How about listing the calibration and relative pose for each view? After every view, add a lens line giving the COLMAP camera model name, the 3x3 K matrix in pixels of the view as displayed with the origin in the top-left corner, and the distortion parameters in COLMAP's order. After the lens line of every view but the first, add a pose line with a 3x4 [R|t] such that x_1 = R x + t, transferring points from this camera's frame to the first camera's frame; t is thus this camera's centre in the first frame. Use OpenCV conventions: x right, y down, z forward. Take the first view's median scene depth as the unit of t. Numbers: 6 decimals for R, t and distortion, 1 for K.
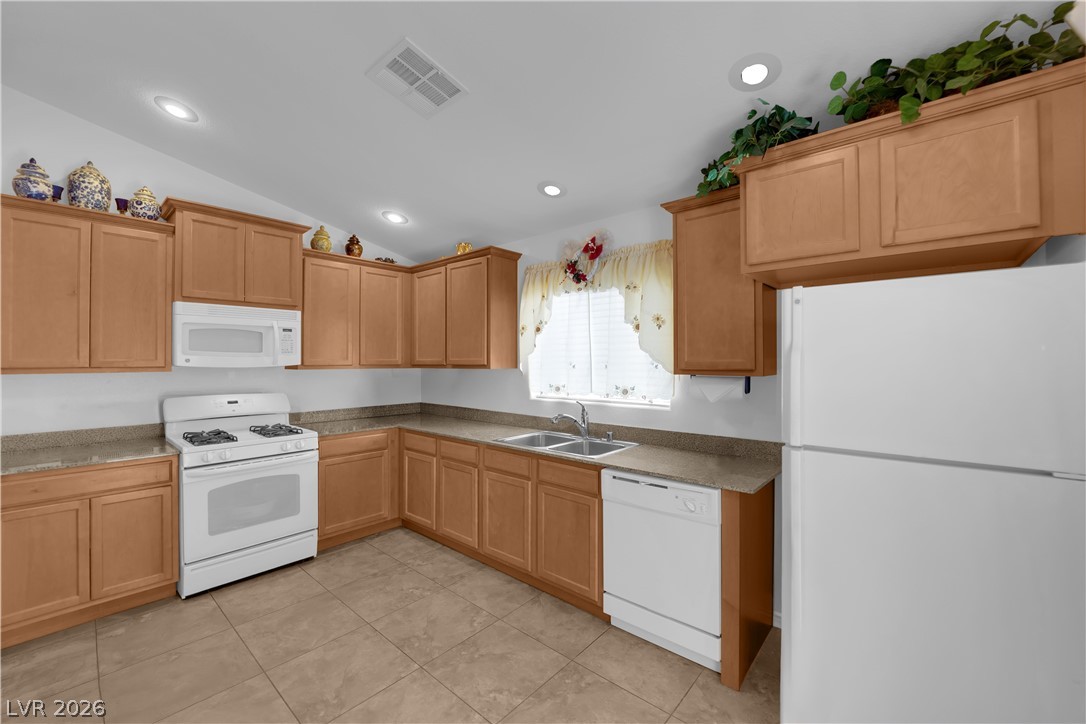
lens RADIAL K [[434.6, 0, 544.2], [0, 434.6, 356.9], [0, 0, 1]] dist [-0.014235, -0.001094]
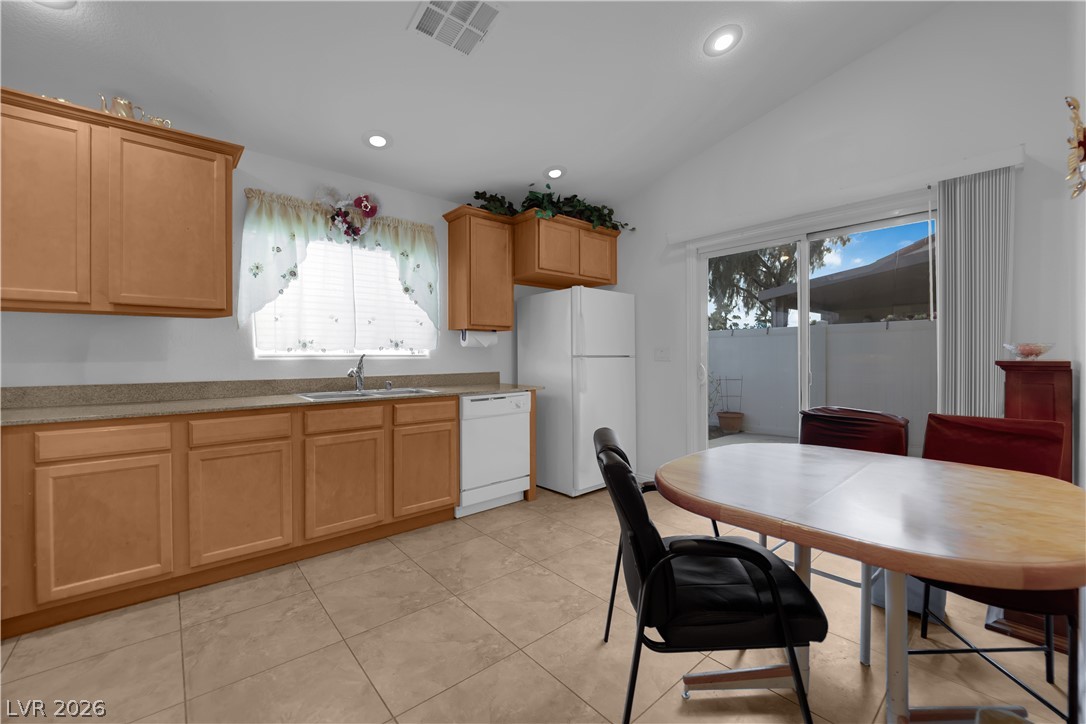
lens RADIAL K [[434.6, 0, 545.4], [0, 434.6, 357.9], [0, 0, 1]] dist [-0.014235, -0.001094]
pose [[0.138874, -0.005197, 0.990296, -0.897523], [-0.005847, 0.999964, 0.006067, 0.106240], [-0.990293, -0.006633, 0.138839, 0.461450]]
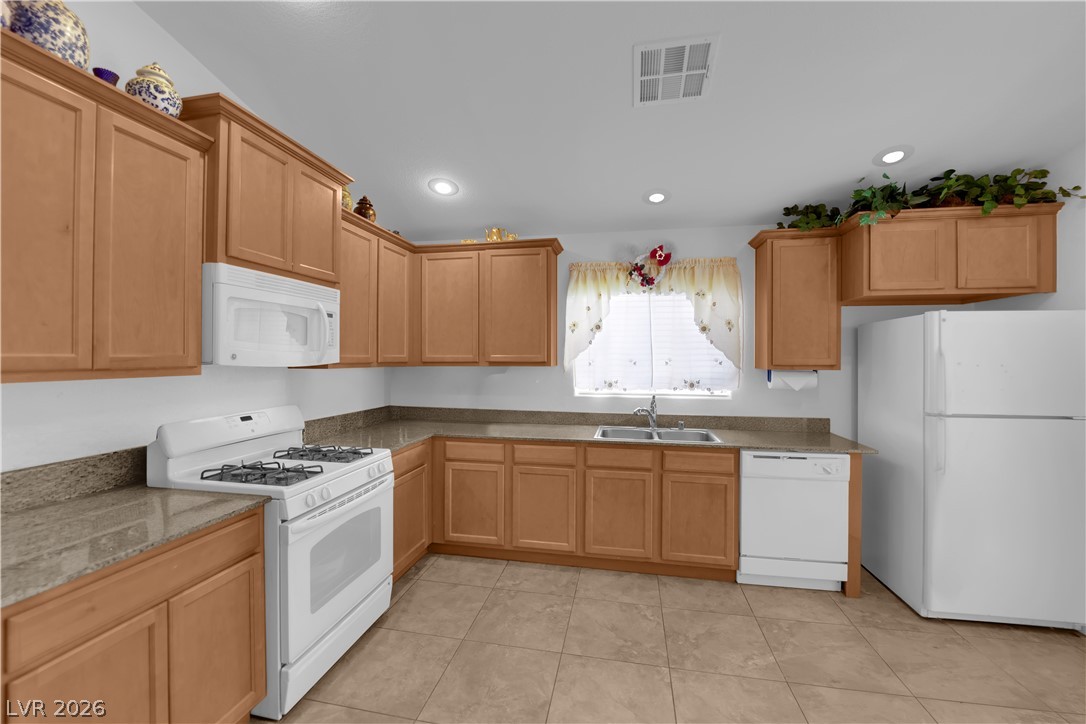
lens RADIAL K [[434.6, 0, 544.2], [0, 434.6, 357.5], [0, 0, 1]] dist [-0.014235, -0.001094]
pose [[0.866012, 0.002737, 0.500016, -0.731320], [-0.007660, 0.999940, 0.007793, 0.001085], [-0.499965, -0.010579, 0.865981, 0.208826]]
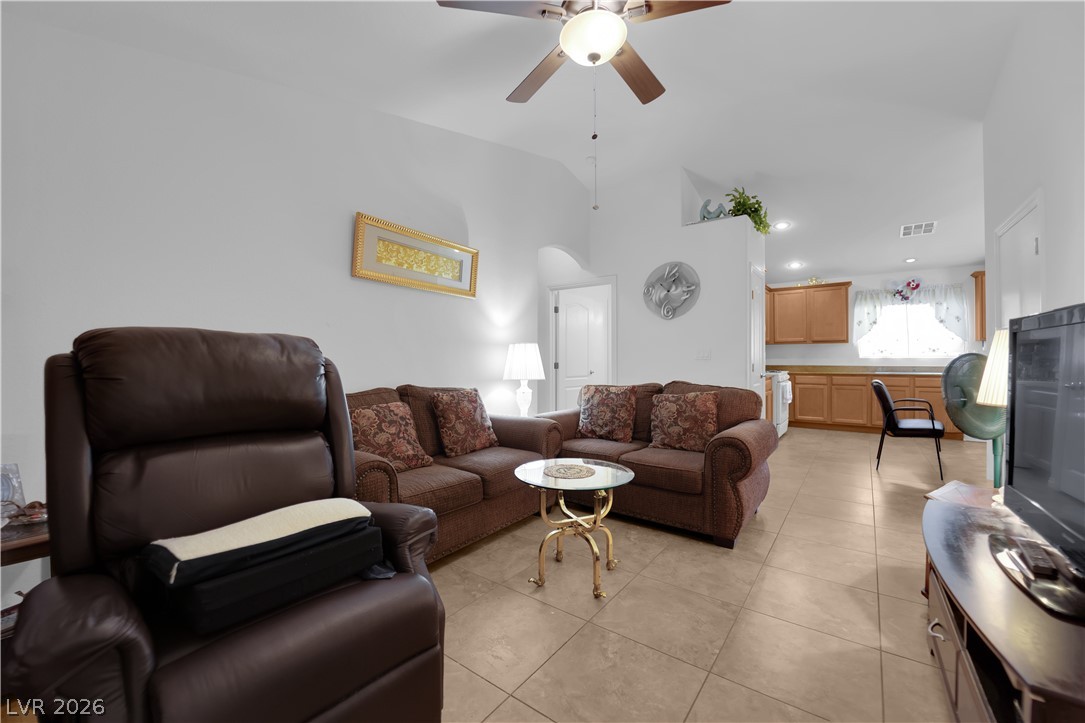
lens RADIAL K [[434.2, 0, 539.1], [0, 434.2, 361.0], [0, 0, 1]] dist [-0.014235, -0.001094]
pose [[0.997538, -0.001933, 0.070102, -2.010821], [0.001549, 0.999983, 0.005534, 0.120695], [-0.070112, -0.005411, 0.997524, -1.061610]]
